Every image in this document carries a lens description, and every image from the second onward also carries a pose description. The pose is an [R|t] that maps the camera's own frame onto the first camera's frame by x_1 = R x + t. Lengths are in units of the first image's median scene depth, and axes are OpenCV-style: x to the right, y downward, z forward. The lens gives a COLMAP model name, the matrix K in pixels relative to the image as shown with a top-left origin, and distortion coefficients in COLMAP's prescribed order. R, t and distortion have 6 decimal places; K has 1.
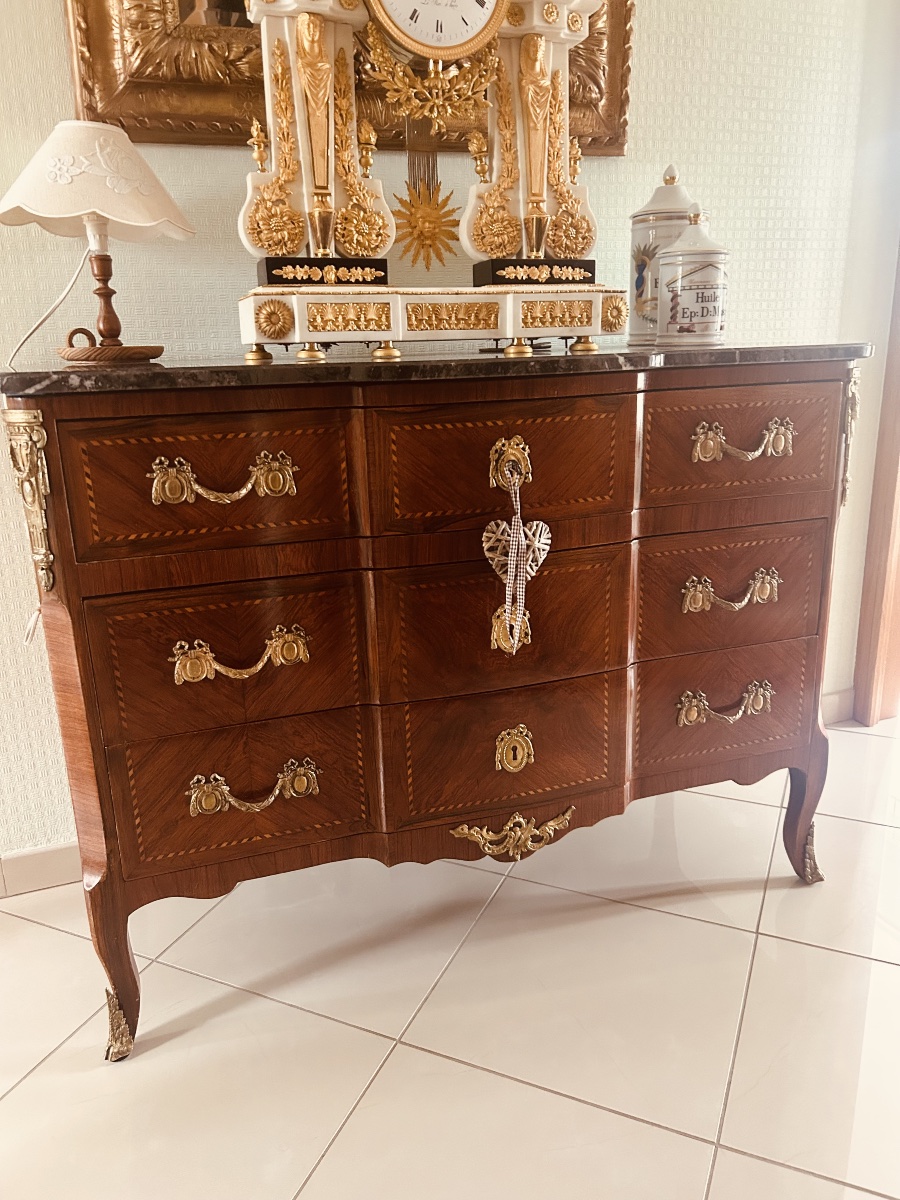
lens RADIAL K [[911.2, 0, 444.9], [0, 911.2, 590.4], [0, 0, 1]] dist [0.047142, -0.070130]
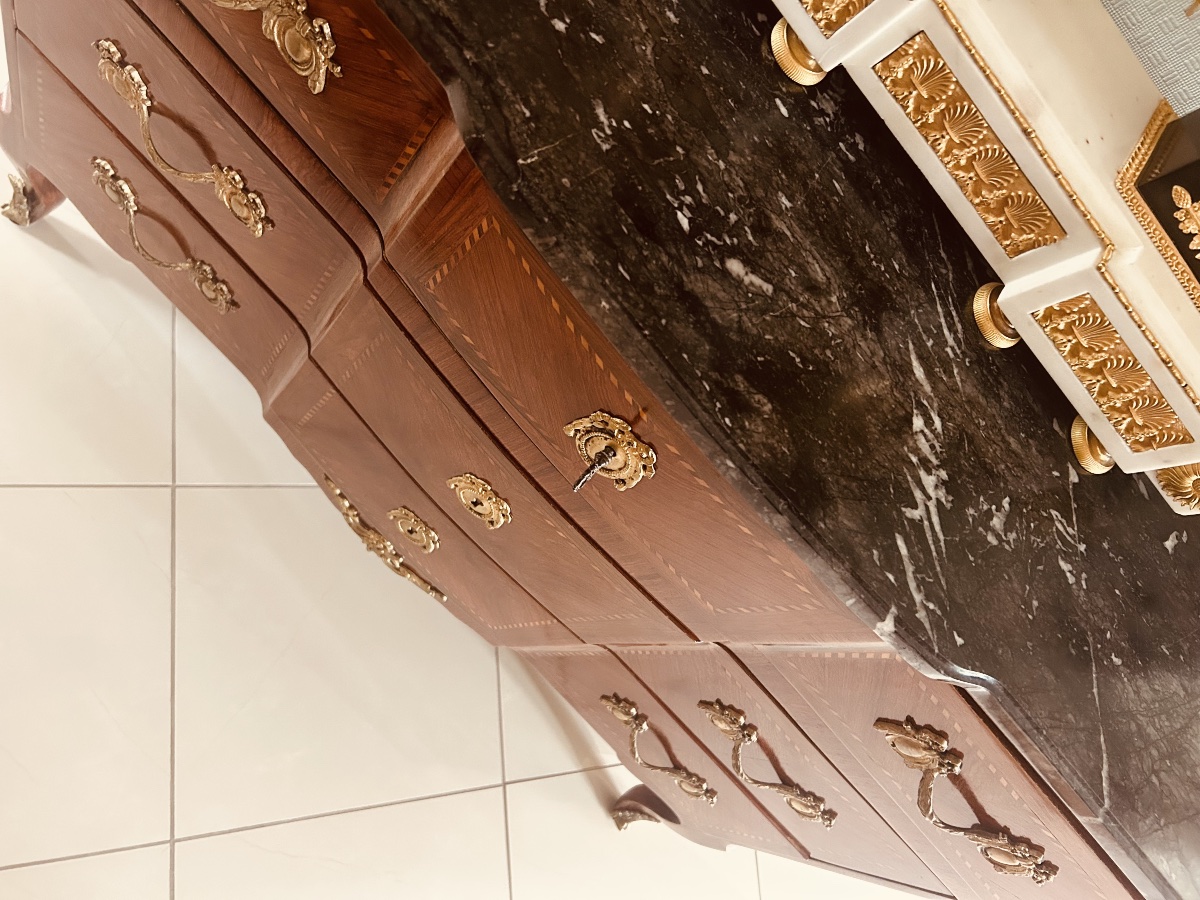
lens RADIAL K [[911.2, 0, 594.2], [0, 911.2, 446.5], [0, 0, 1]] dist [0.047142, -0.070130]
pose [[0.413804, 0.908581, 0.056987, 0.035539], [-0.685460, 0.269768, 0.676291, -0.424325], [0.599092, -0.318914, 0.734427, 0.582719]]
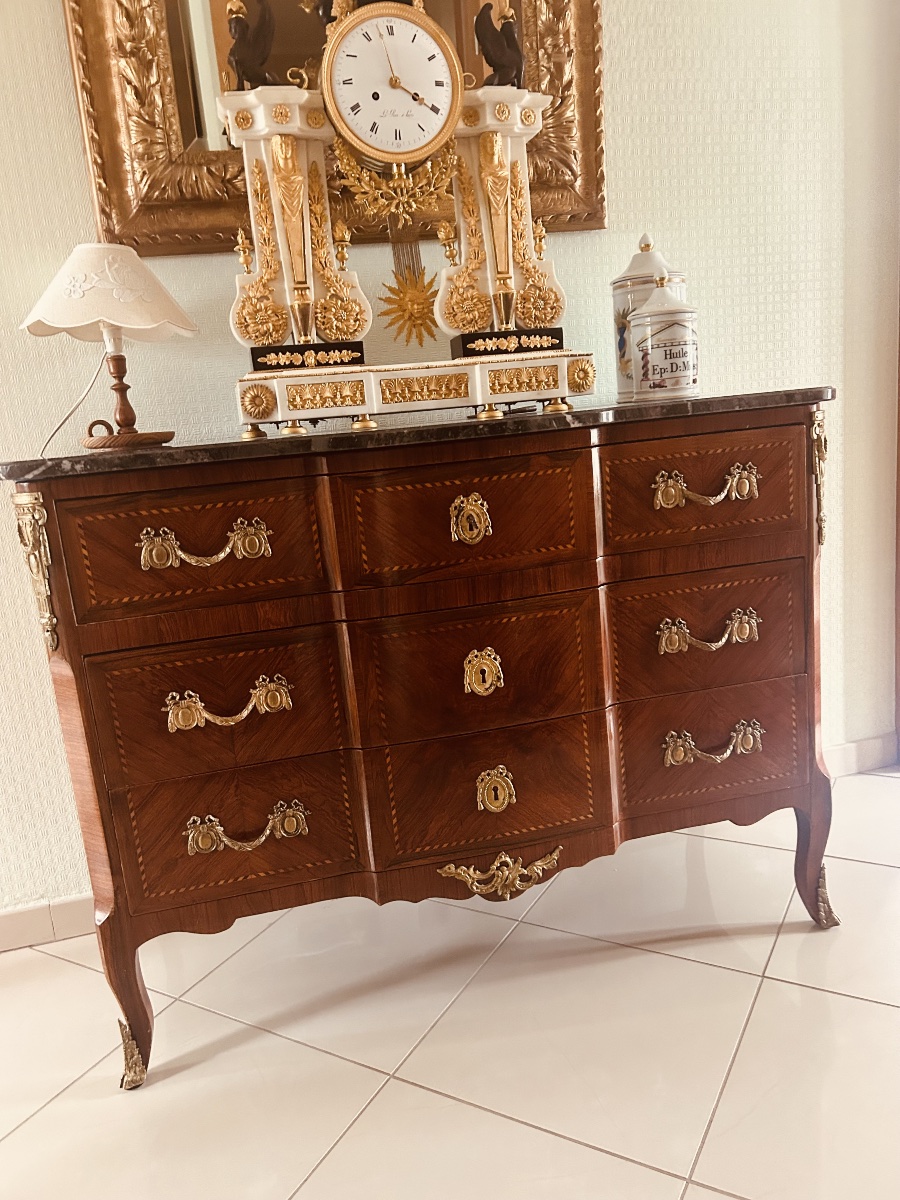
lens RADIAL K [[911.2, 0, 448.0], [0, 911.2, 591.7], [0, 0, 1]] dist [0.047142, -0.070130]
pose [[0.992865, -0.041414, -0.111821, 0.149305], [0.033336, 0.996763, -0.073164, 0.022890], [0.114489, 0.068915, 0.991031, -0.058524]]
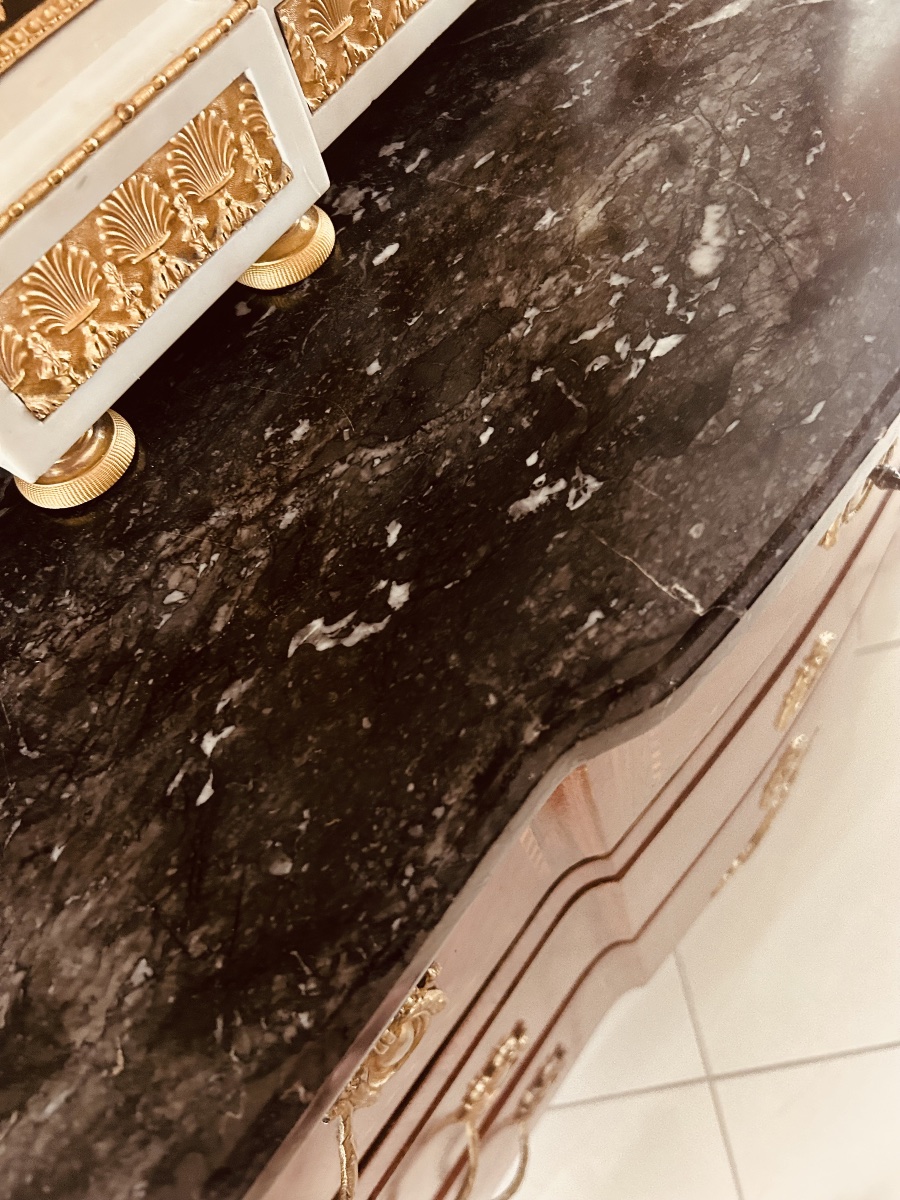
lens RADIAL K [[911.2, 0, 448.9], [0, 911.2, 593.2], [0, 0, 1]] dist [0.047142, -0.070130]
pose [[0.822316, -0.550994, 0.142136, -0.115787], [0.328167, 0.663269, 0.672592, -0.351515], [-0.464869, -0.506439, 0.726235, 0.735125]]
